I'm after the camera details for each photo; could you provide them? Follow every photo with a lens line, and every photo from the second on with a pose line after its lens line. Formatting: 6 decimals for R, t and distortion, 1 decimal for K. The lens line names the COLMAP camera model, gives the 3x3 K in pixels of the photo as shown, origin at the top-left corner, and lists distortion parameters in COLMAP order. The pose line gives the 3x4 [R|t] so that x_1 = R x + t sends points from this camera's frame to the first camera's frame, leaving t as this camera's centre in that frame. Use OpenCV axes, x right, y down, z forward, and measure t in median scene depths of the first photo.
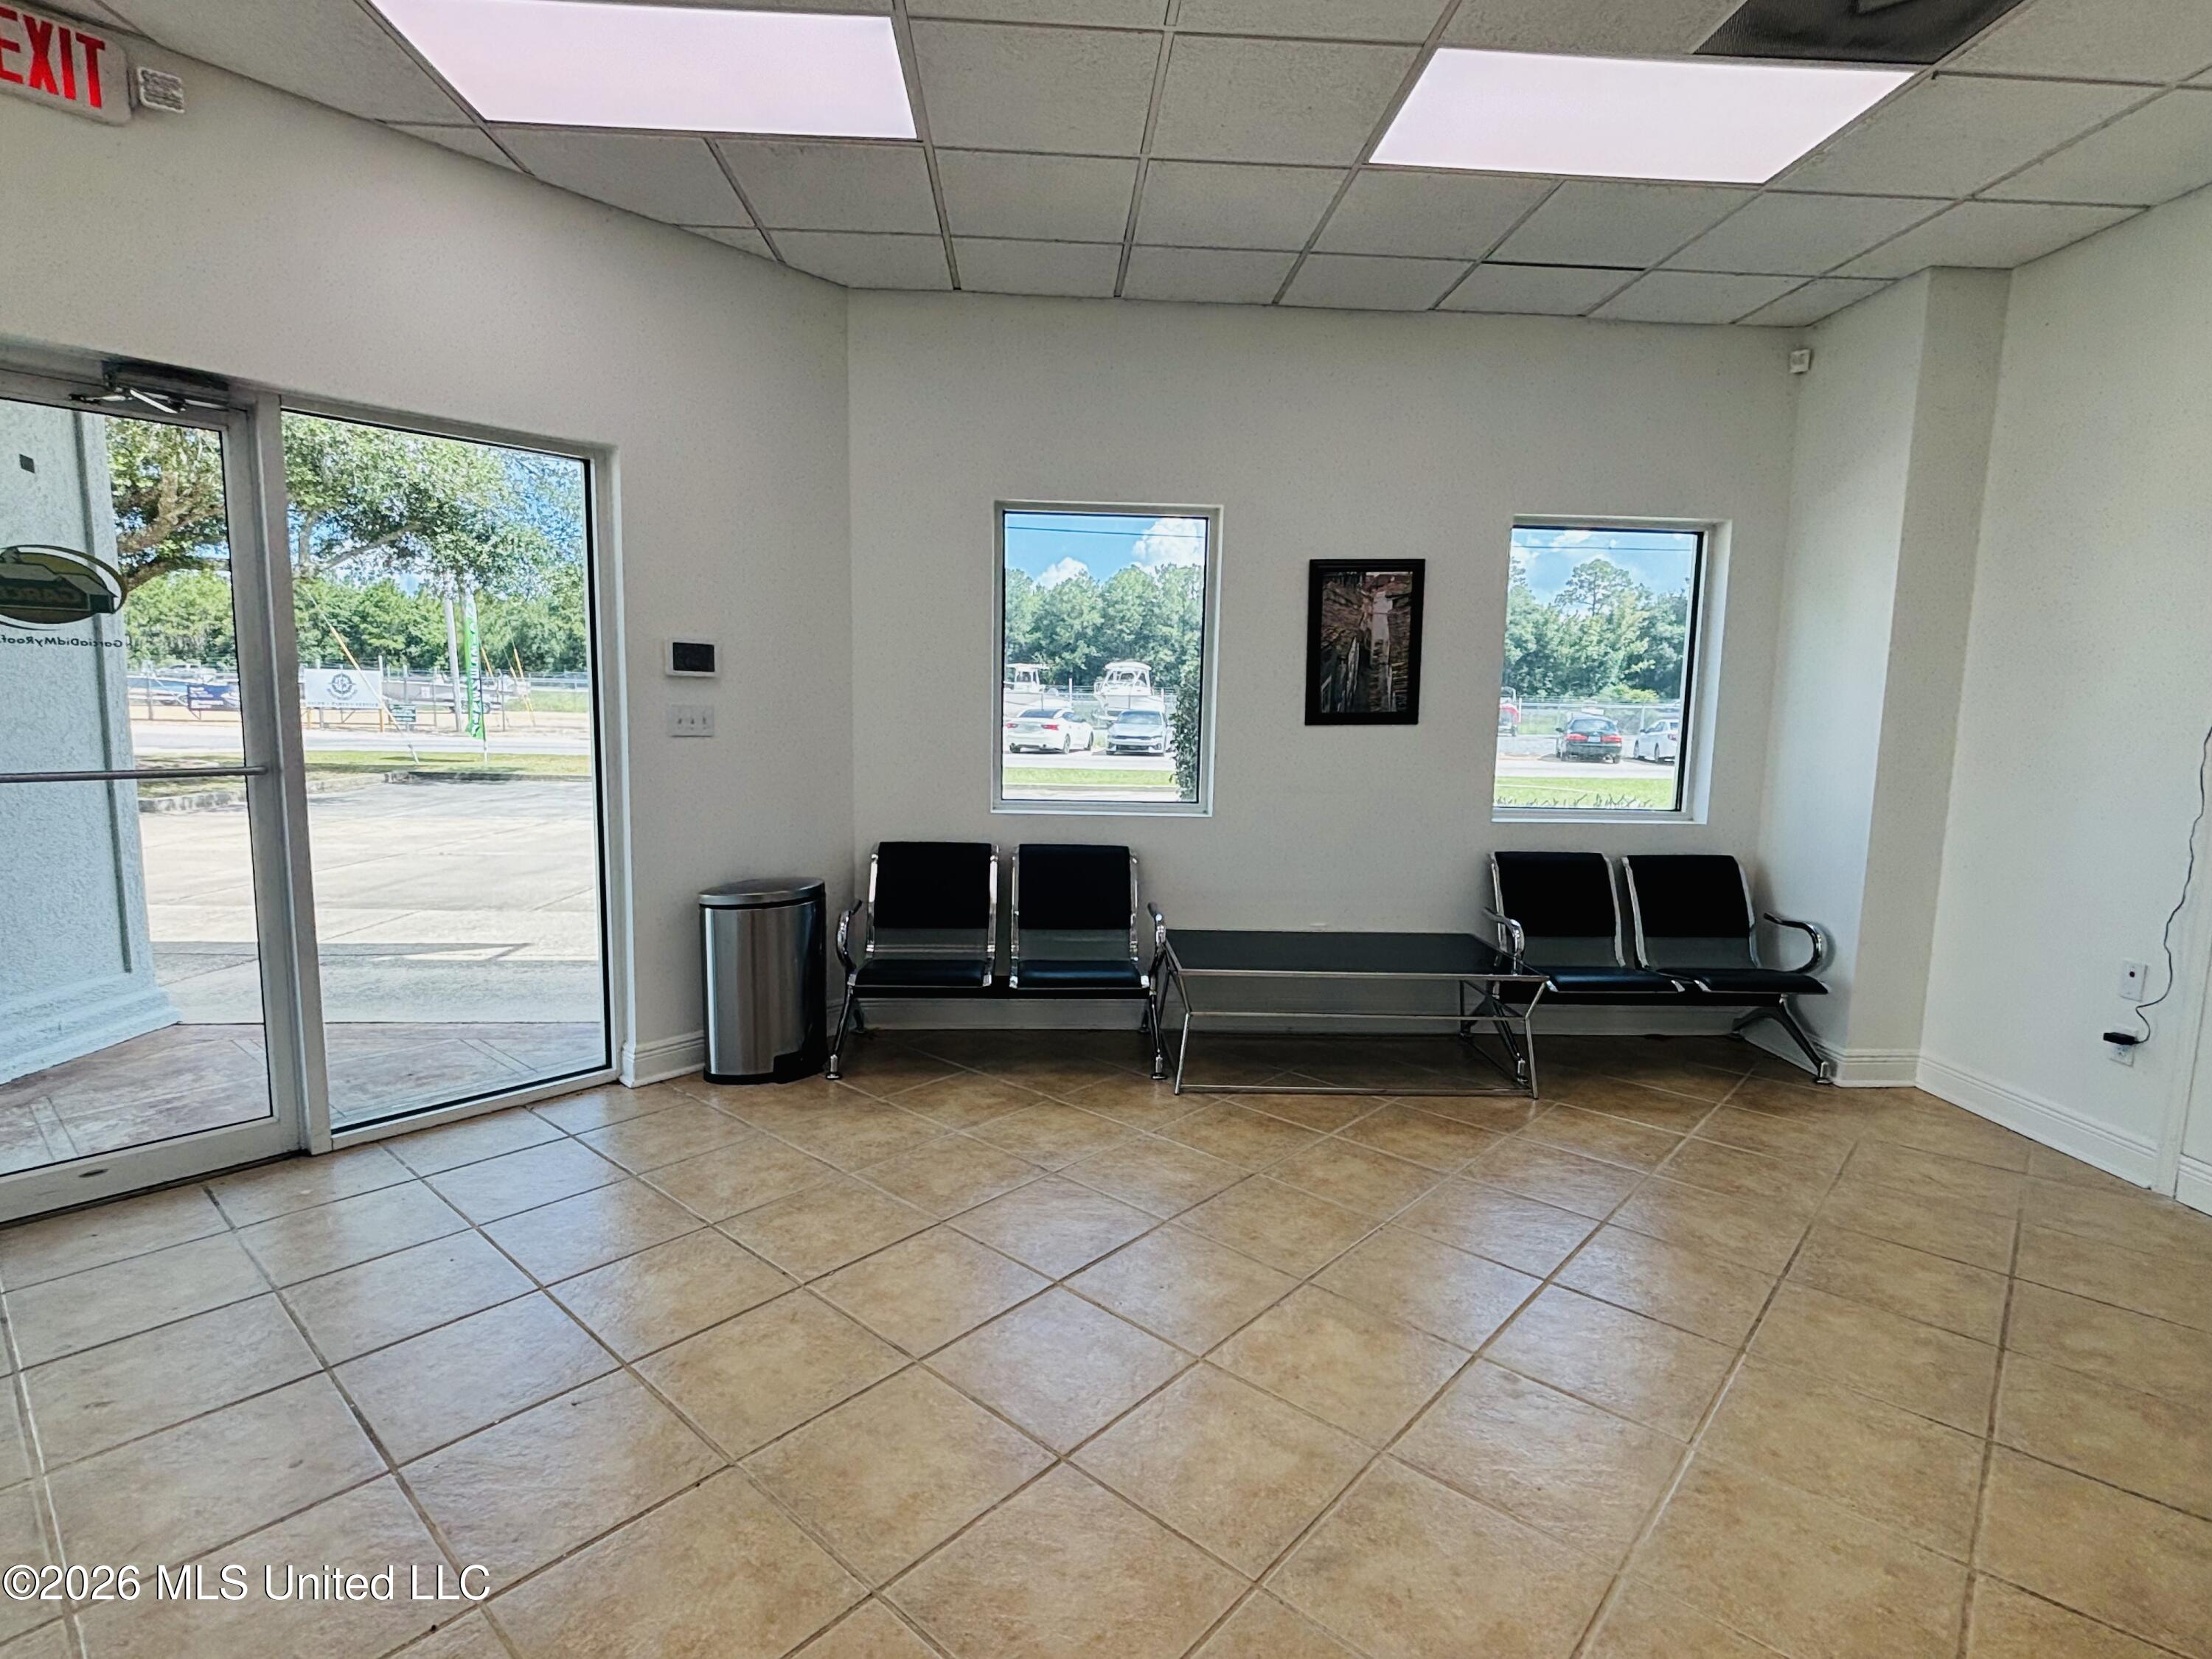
lens RADIAL K [[1109.1, 0, 1106.0], [0, 1109.1, 829.5], [0, 0, 1]] dist [-0.003036, -0.000413]
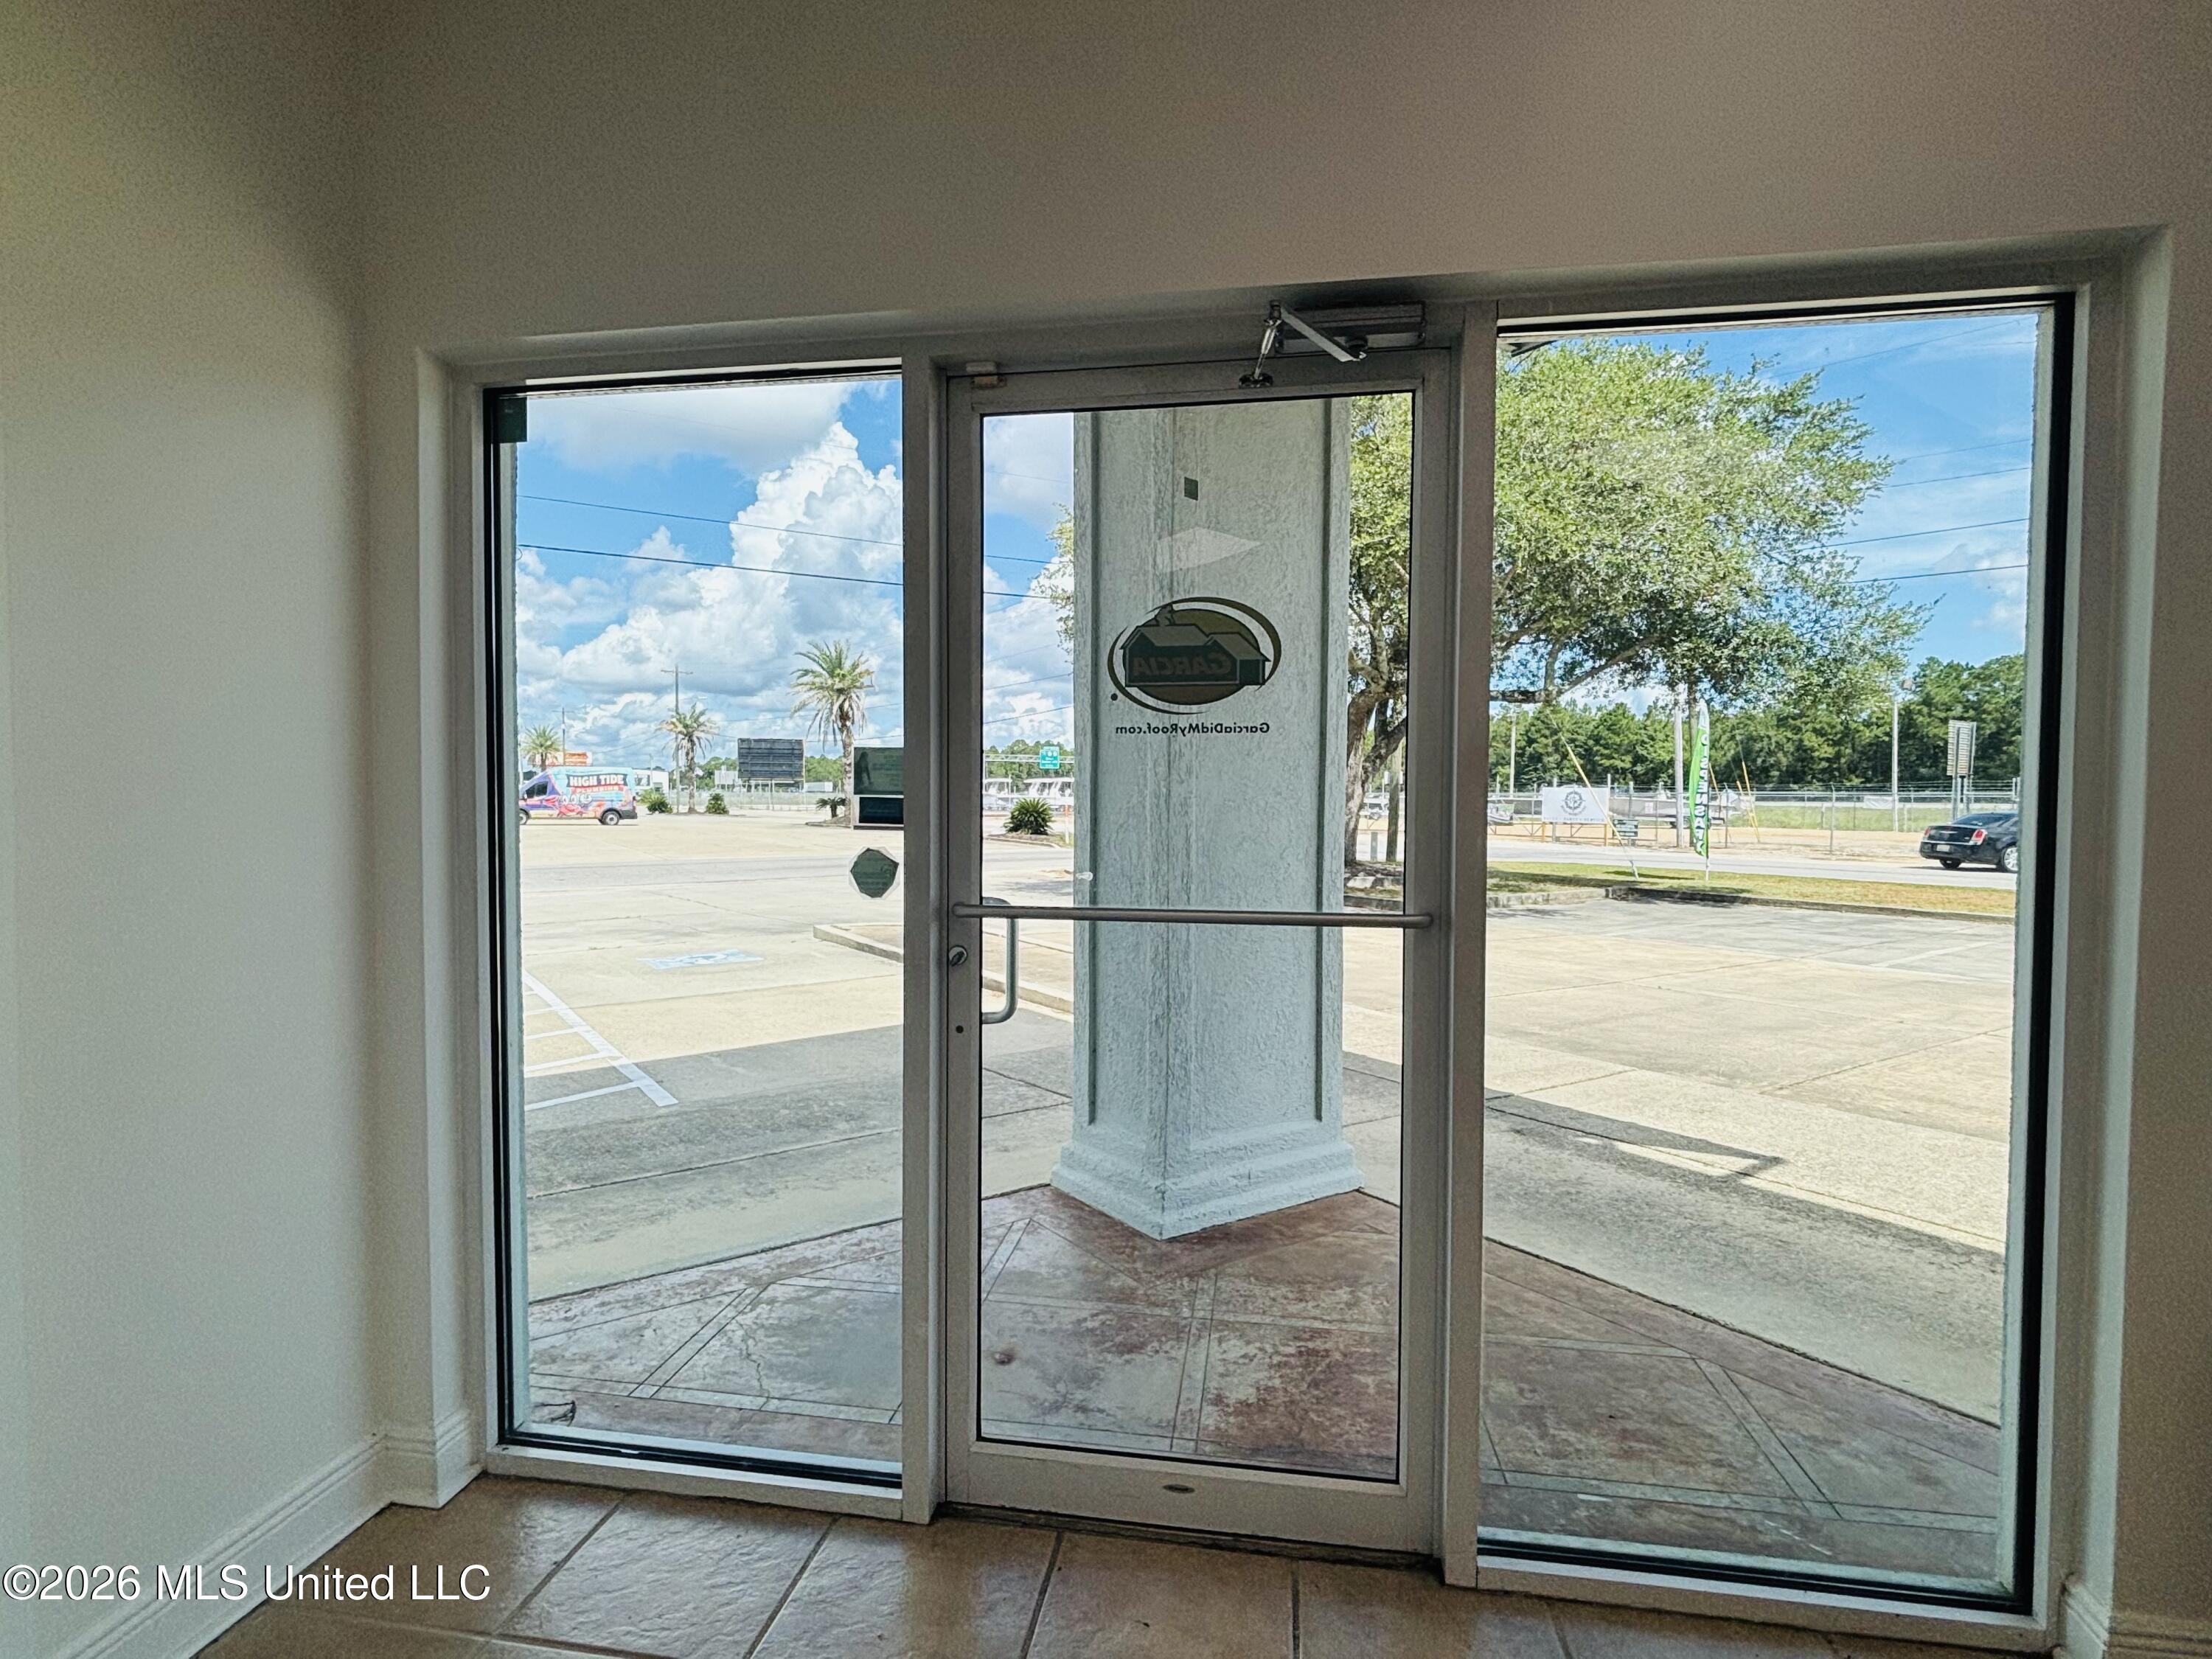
lens RADIAL K [[1084.6, 0, 1094.8], [0, 1084.6, 834.3], [0, 0, 1]] dist [0.031119, -0.033055]
pose [[0.527663, 0.011440, -0.849377, -0.059576], [-0.095676, 0.994347, -0.046045, -0.009663], [0.844048, 0.105561, 0.525775, 0.089714]]
